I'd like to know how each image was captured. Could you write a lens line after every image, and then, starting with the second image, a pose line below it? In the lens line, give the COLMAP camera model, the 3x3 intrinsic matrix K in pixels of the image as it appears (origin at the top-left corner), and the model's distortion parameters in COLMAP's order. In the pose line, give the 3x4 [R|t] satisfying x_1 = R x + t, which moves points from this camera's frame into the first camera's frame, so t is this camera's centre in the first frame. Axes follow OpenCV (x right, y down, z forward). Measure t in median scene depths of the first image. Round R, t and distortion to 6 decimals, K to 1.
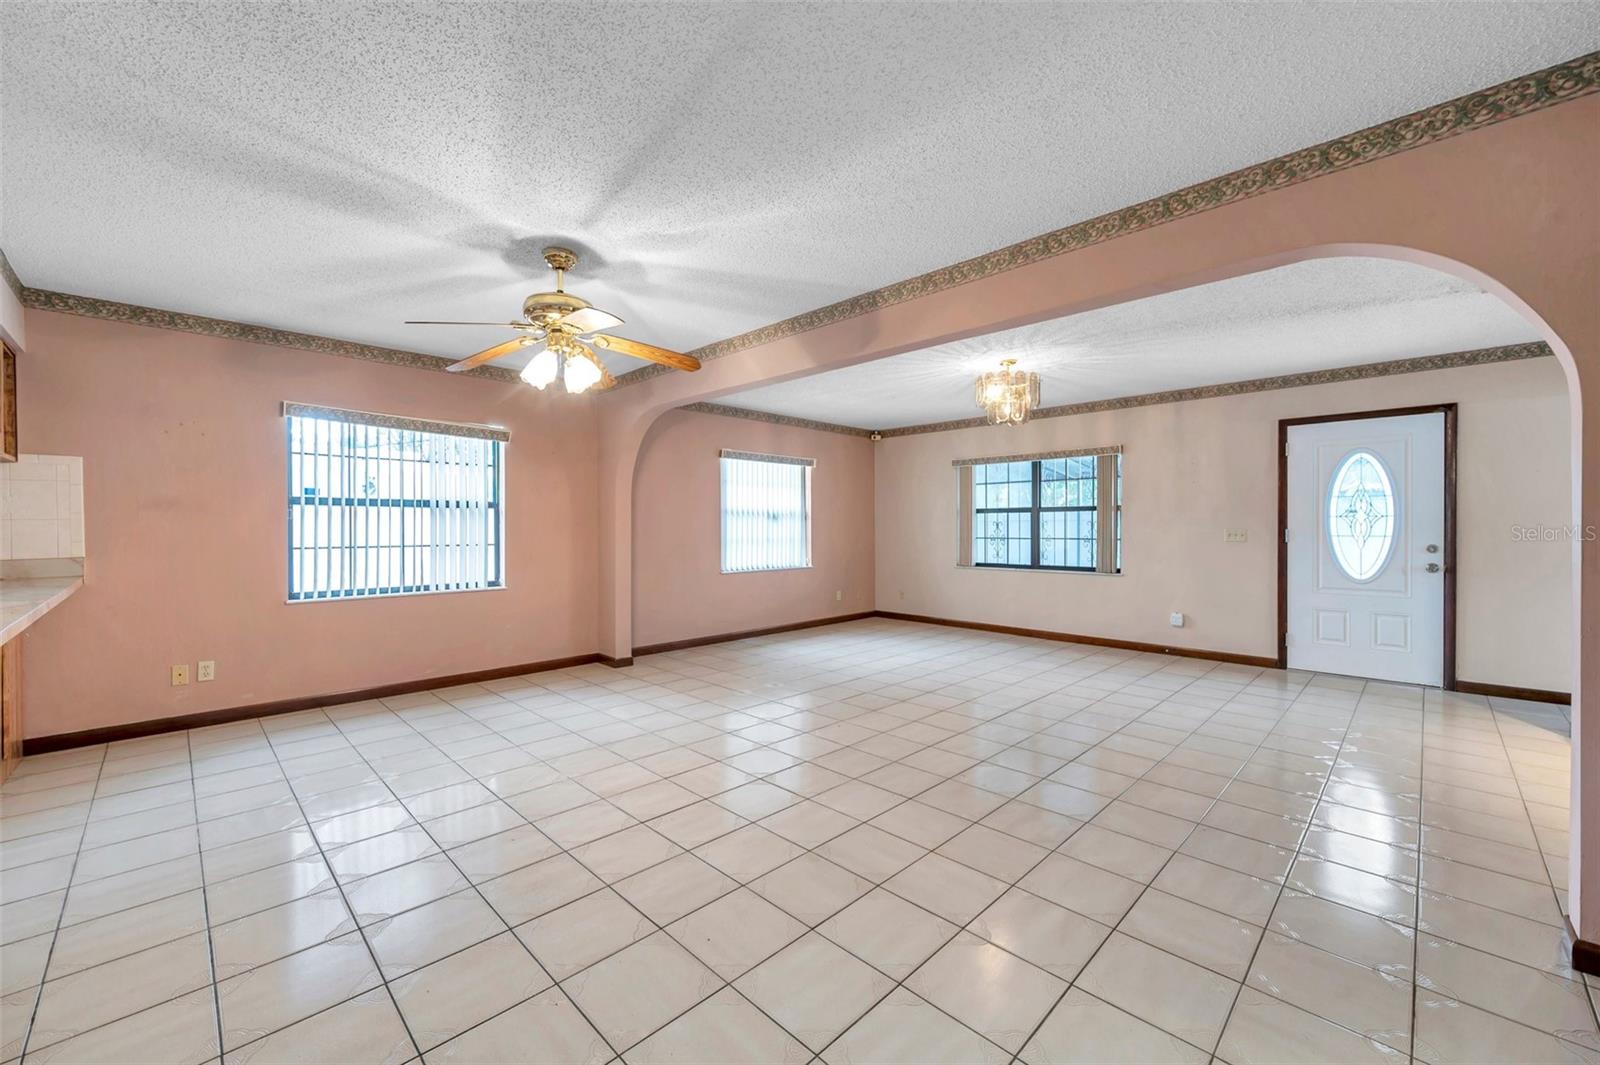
lens RADIAL K [[631.1, 0, 804.0], [0, 631.1, 532.9], [0, 0, 1]] dist [0.002435, -0.001212]
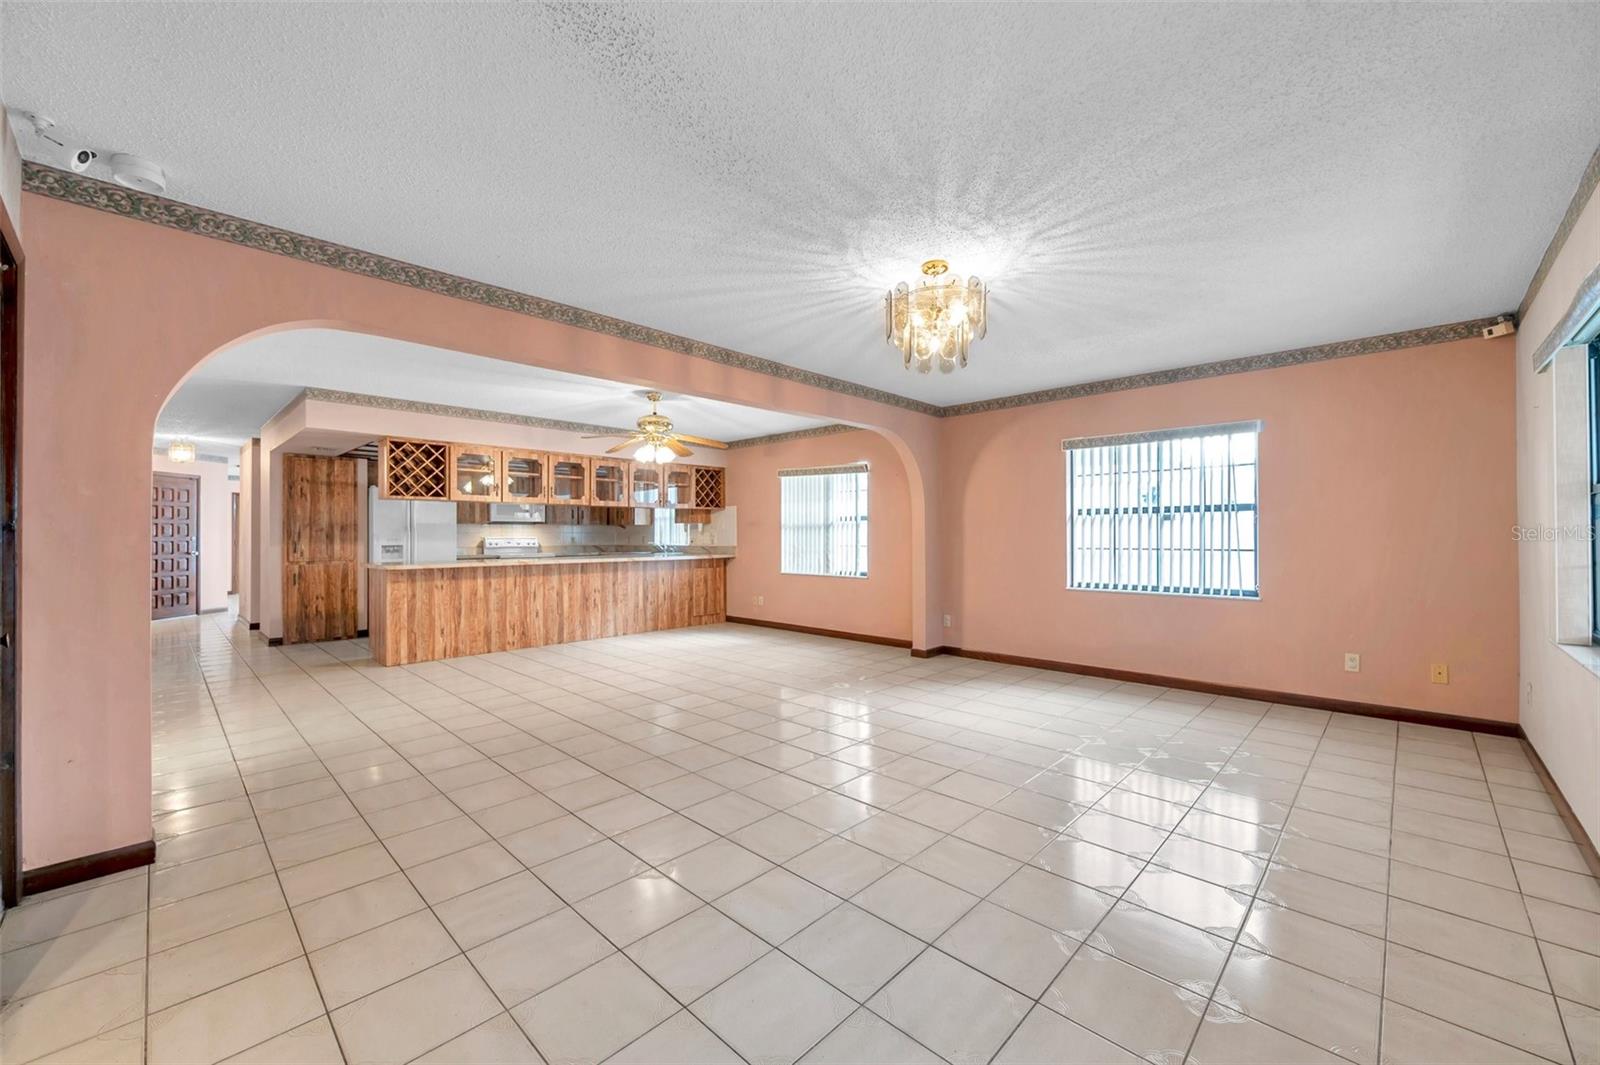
lens RADIAL K [[631.1, 0, 796.5], [0, 631.1, 530.5], [0, 0, 1]] dist [0.002435, -0.001212]
pose [[0.006951, -0.004458, -0.999966, 0.754224], [-0.006080, 0.999971, -0.004501, -0.007539], [0.999957, 0.006111, 0.006924, 0.691637]]
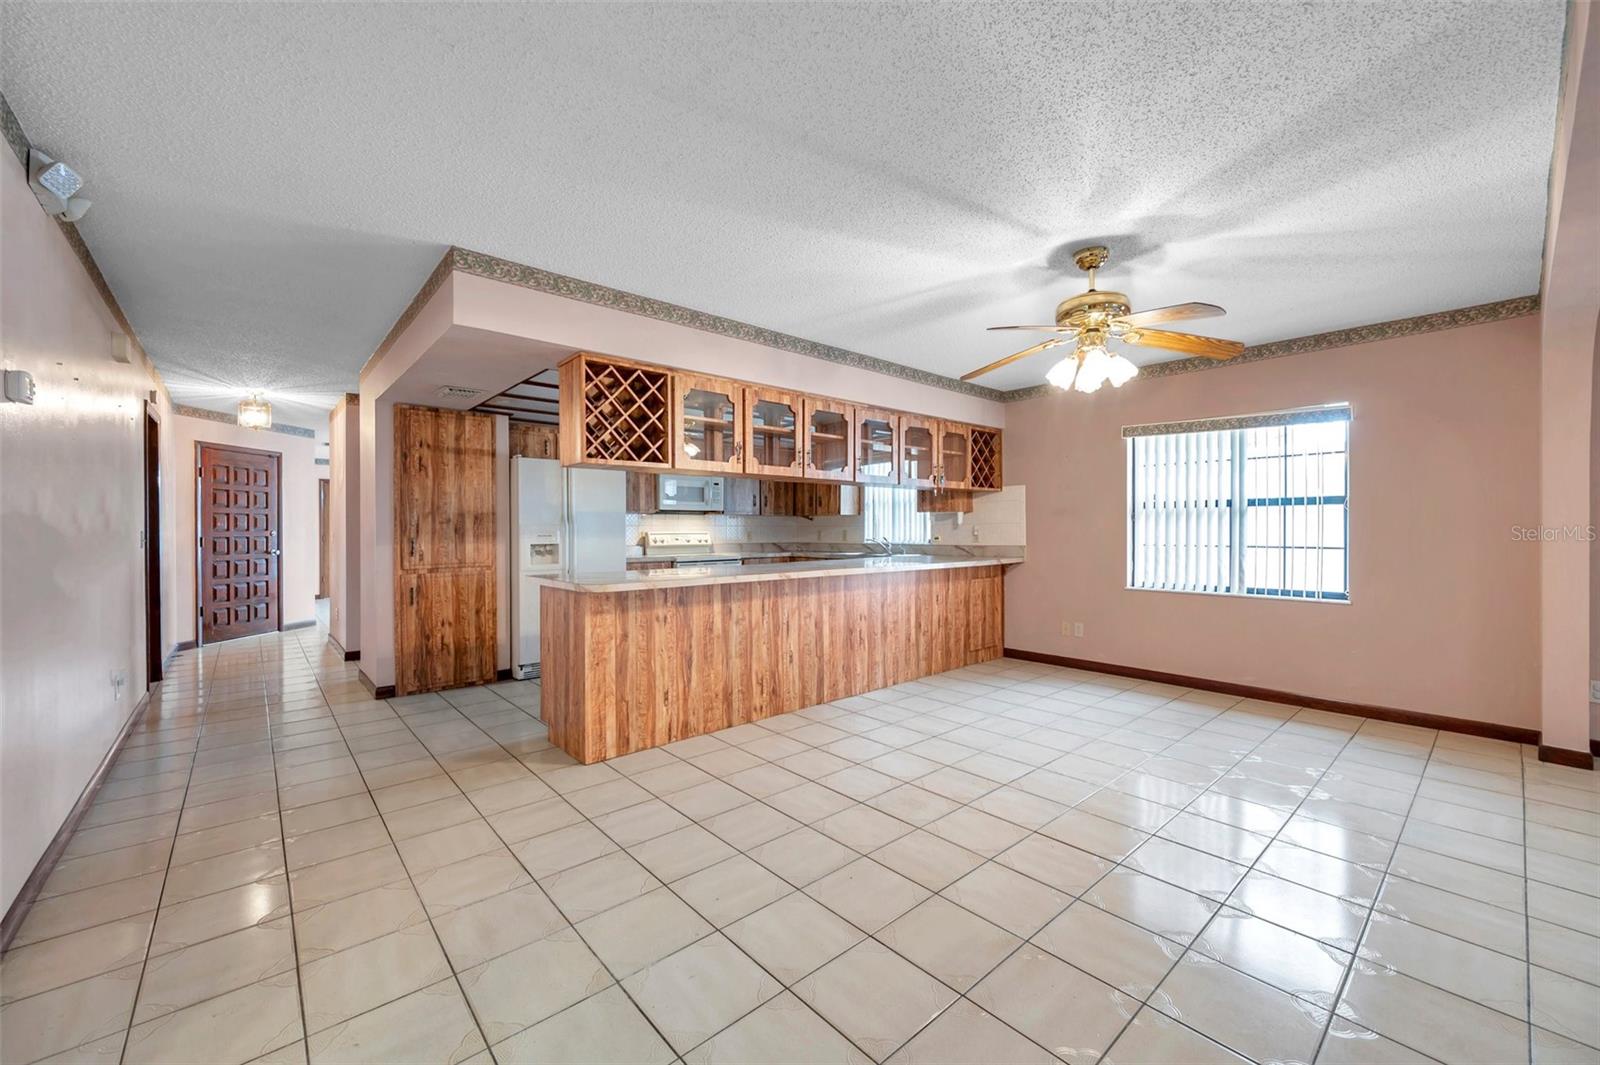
lens RADIAL K [[631.1, 0, 796.7], [0, 631.1, 531.0], [0, 0, 1]] dist [0.002435, -0.001212]
pose [[-0.073839, 0.004460, -0.997260, 0.312042], [-0.006324, 0.999968, 0.004940, -0.002615], [0.997250, 0.006672, -0.073809, 0.297492]]
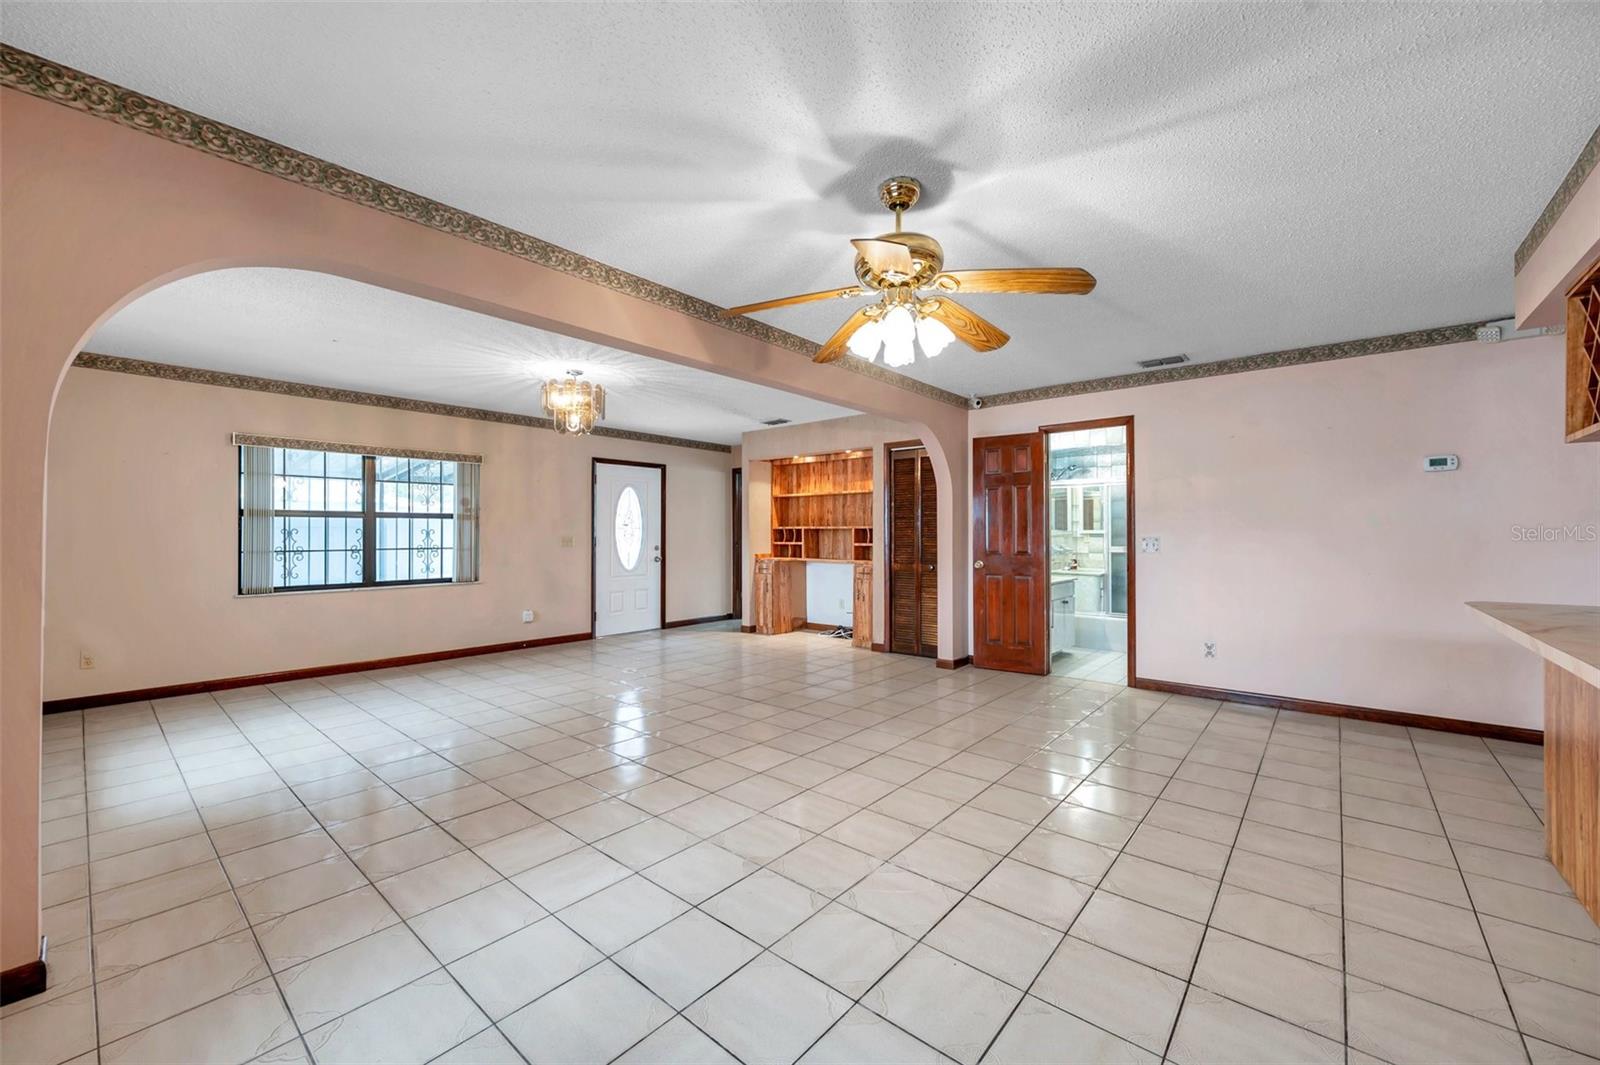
lens RADIAL K [[631.1, 0, 794.1], [0, 631.1, 532.9], [0, 0, 1]] dist [0.002435, -0.001212]
pose [[-0.065252, 0.003357, 0.997863, -0.562663], [0.010253, 0.999944, -0.002693, -0.005911], [-0.997816, 0.010055, -0.065283, 0.575364]]
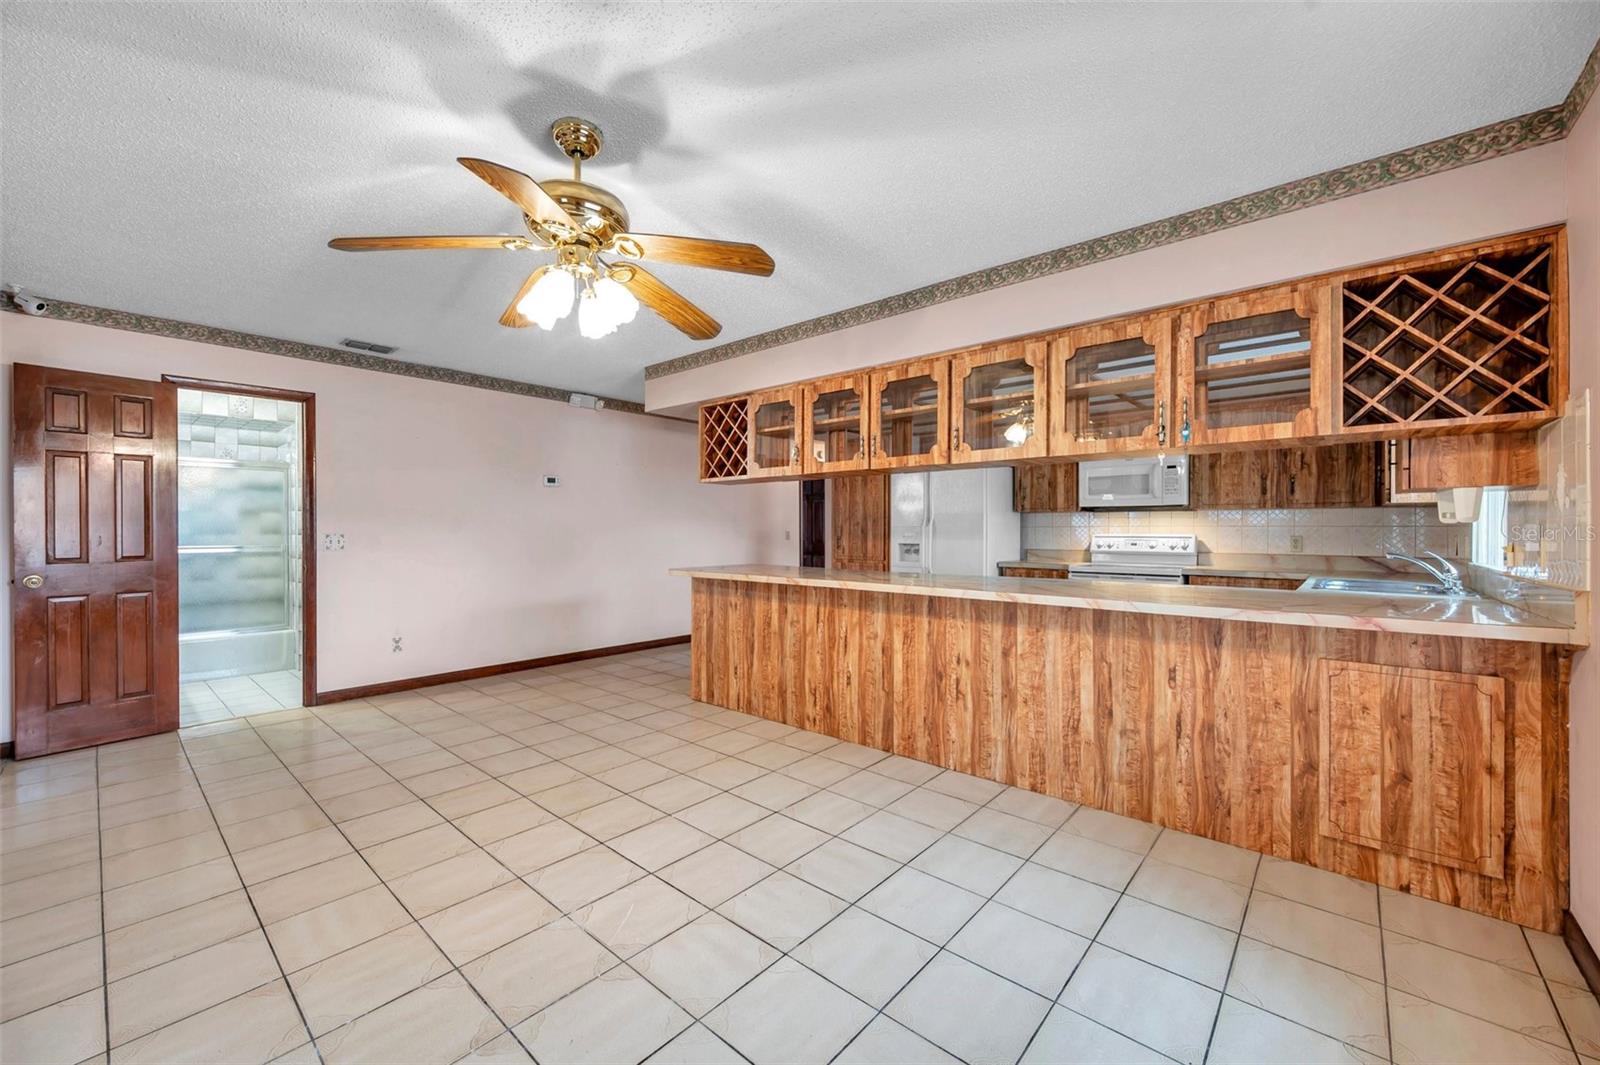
lens RADIAL K [[631.1, 0, 804.3], [0, 631.1, 532.5], [0, 0, 1]] dist [0.002435, -0.001212]
pose [[-0.998034, 0.001545, -0.062649, -0.285436], [0.000644, 0.999896, 0.014391, -0.008821], [0.062665, 0.014322, -0.997932, 0.826777]]
